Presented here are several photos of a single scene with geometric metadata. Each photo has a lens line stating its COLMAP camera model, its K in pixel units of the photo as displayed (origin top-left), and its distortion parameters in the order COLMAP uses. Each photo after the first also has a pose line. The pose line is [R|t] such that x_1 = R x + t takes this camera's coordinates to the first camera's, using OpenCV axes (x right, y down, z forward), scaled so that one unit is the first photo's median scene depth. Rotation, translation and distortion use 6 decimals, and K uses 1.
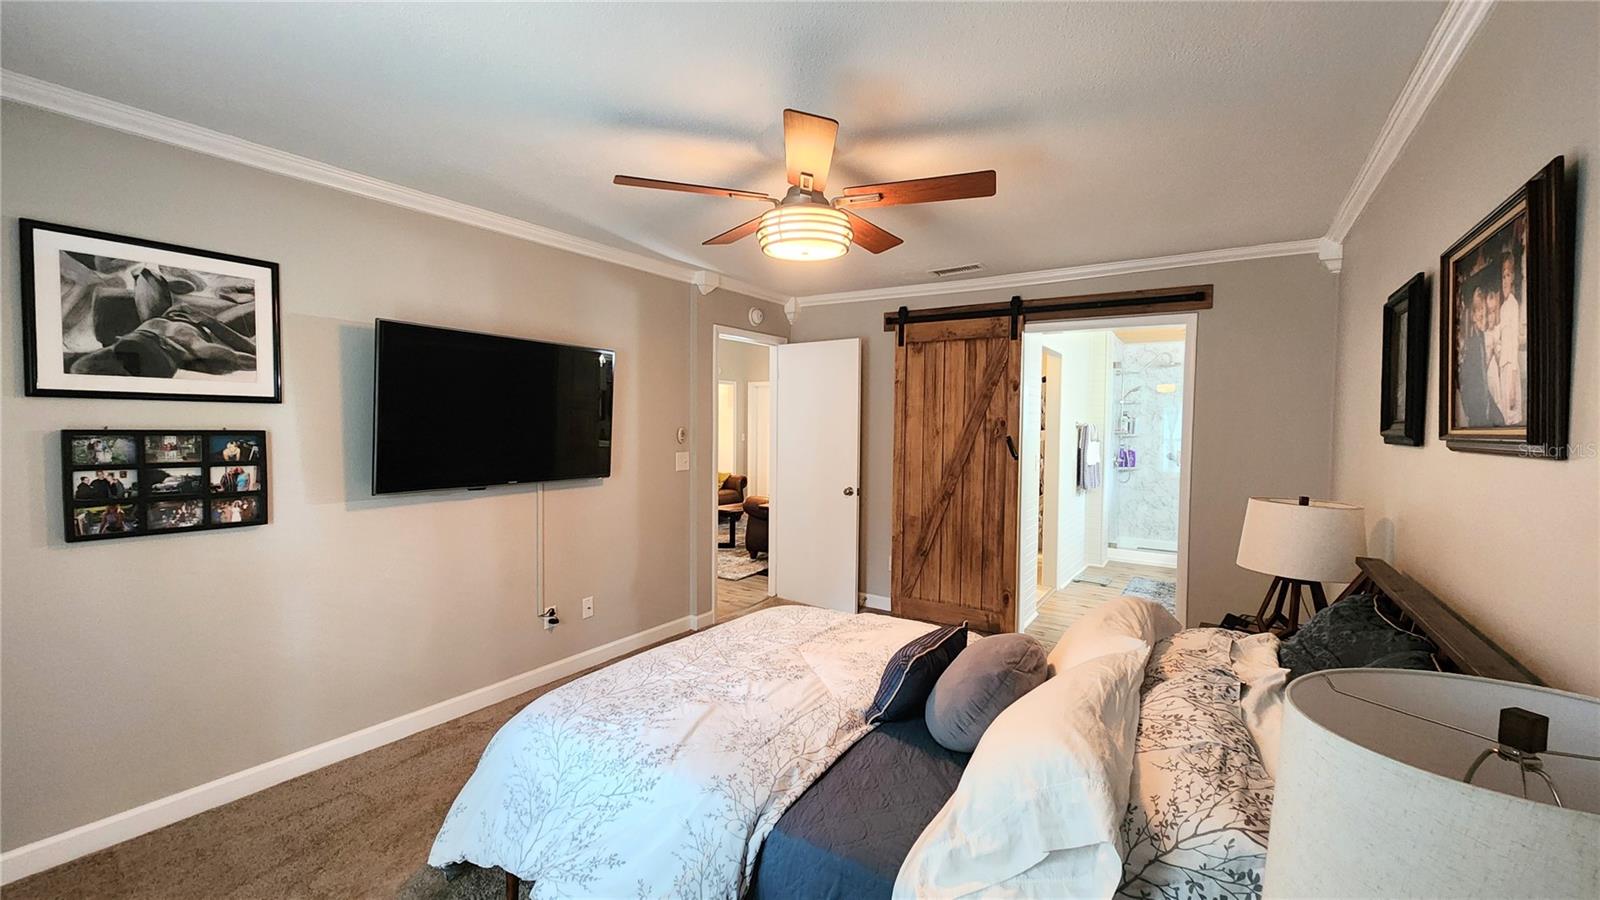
lens RADIAL K [[648.7, 0, 806.2], [0, 648.7, 445.0], [0, 0, 1]] dist [0.010723, -0.004242]
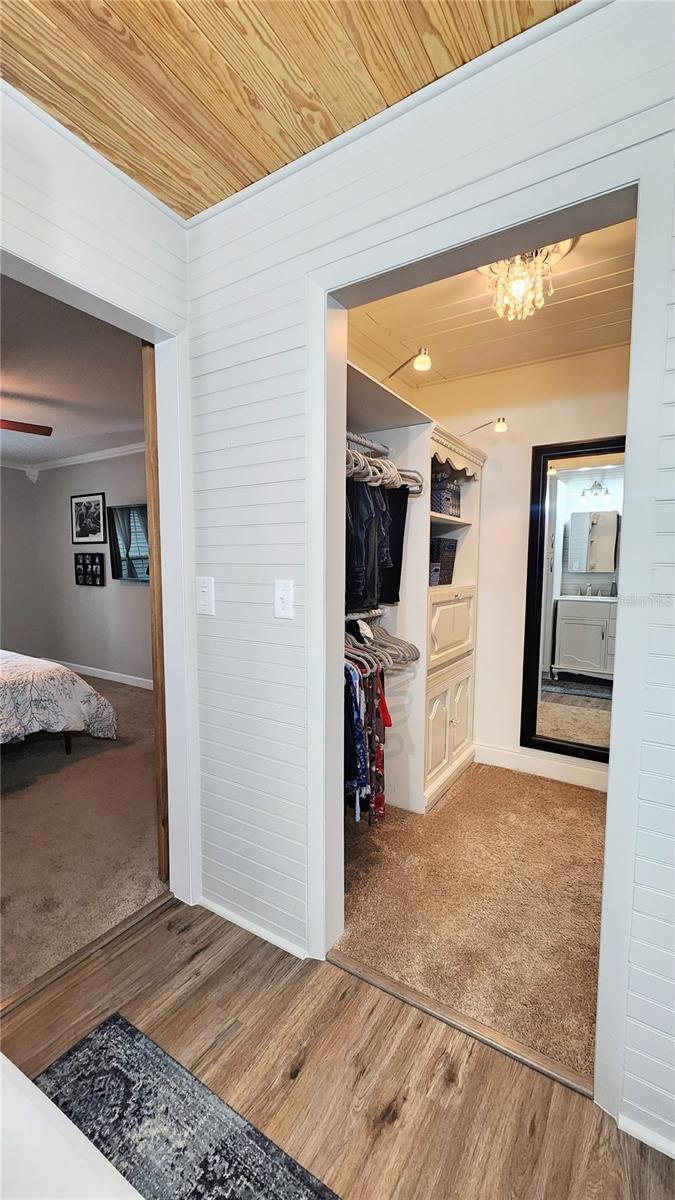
lens RADIAL K [[486.5, 0, 337.5], [0, 486.5, 600.0], [0, 0, 1]] dist [0.010723, -0.004242]
pose [[0.014808, 0.070495, -0.997402, 1.433940], [-0.032874, 0.997007, 0.069979, -0.001778], [0.999350, 0.031753, 0.017081, 2.179380]]
